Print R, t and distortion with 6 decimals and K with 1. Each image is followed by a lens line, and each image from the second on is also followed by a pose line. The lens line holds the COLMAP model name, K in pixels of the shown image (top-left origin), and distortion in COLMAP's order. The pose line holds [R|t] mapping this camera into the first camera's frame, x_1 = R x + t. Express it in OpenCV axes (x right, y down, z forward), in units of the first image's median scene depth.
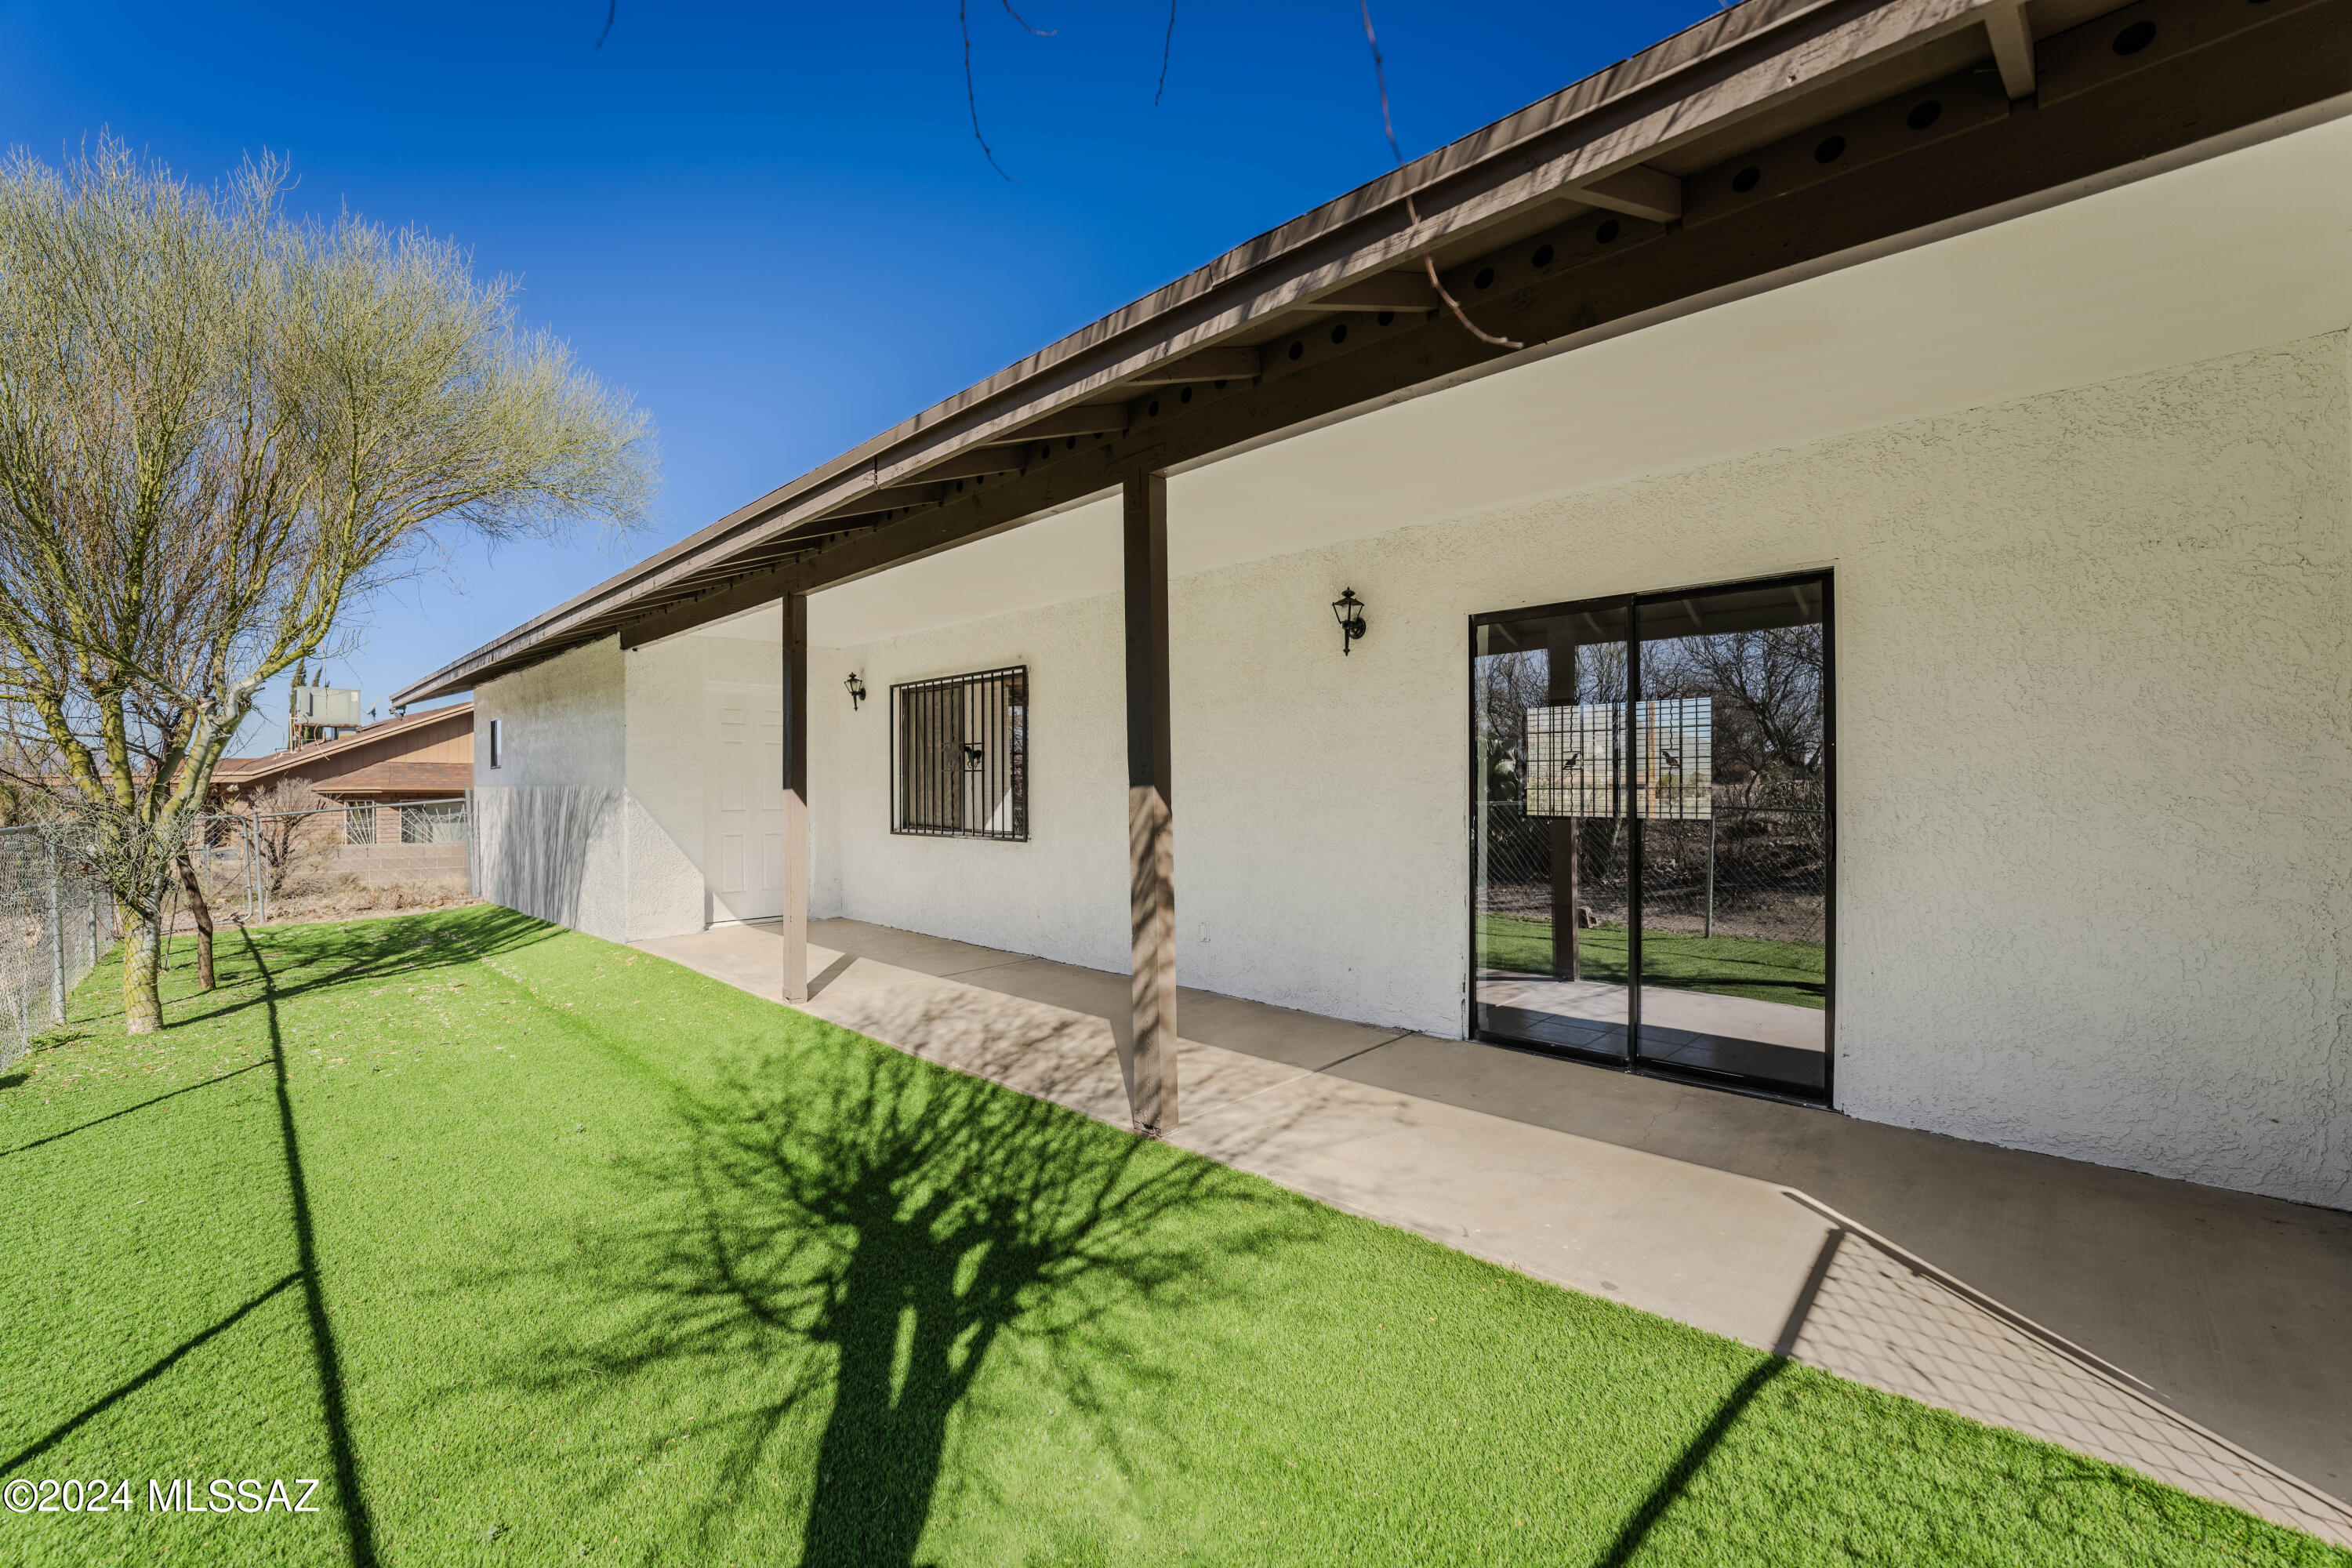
lens RADIAL K [[963.0, 0, 1167.4], [0, 963.0, 784.4], [0, 0, 1]] dist [-0.030217, 0.005897]
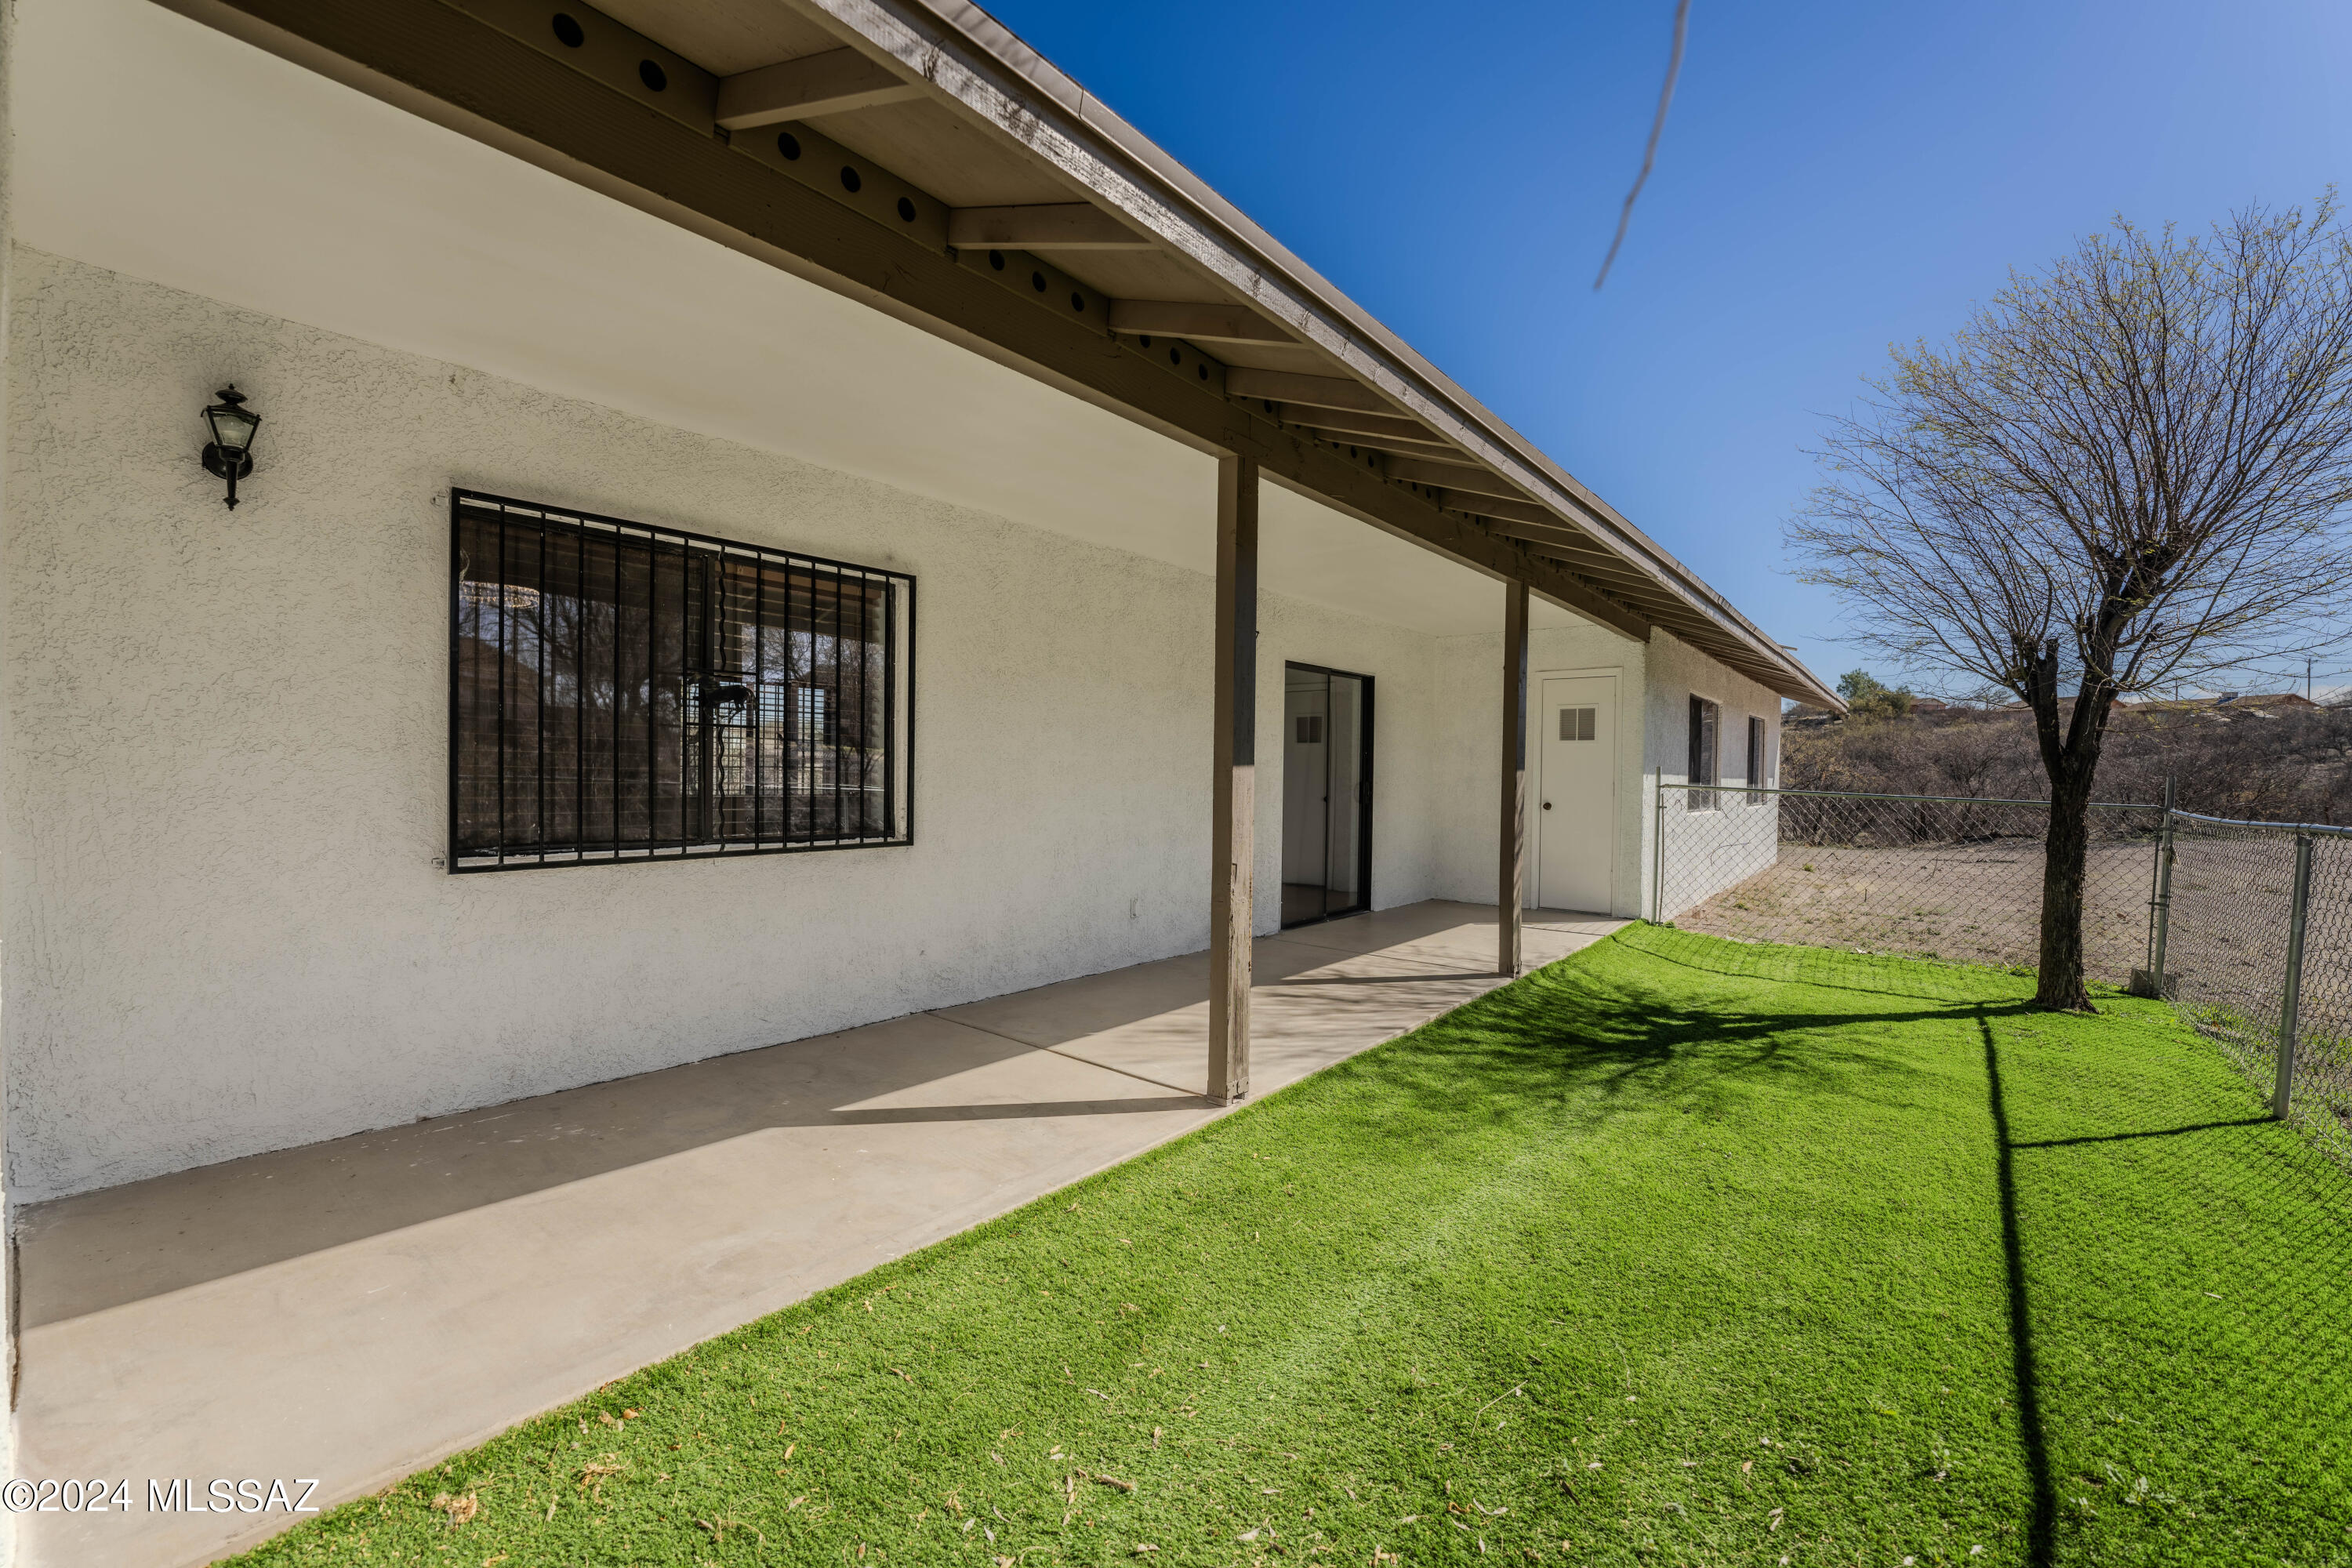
lens RADIAL K [[963.0, 0, 1167.4], [0, 963.0, 784.4], [0, 0, 1]] dist [-0.030217, 0.005897]
pose [[-0.091404, -0.027108, 0.995445, -1.517891], [-0.015530, 0.999547, 0.025794, 0.000765], [-0.995693, -0.013102, -0.091784, 1.654112]]
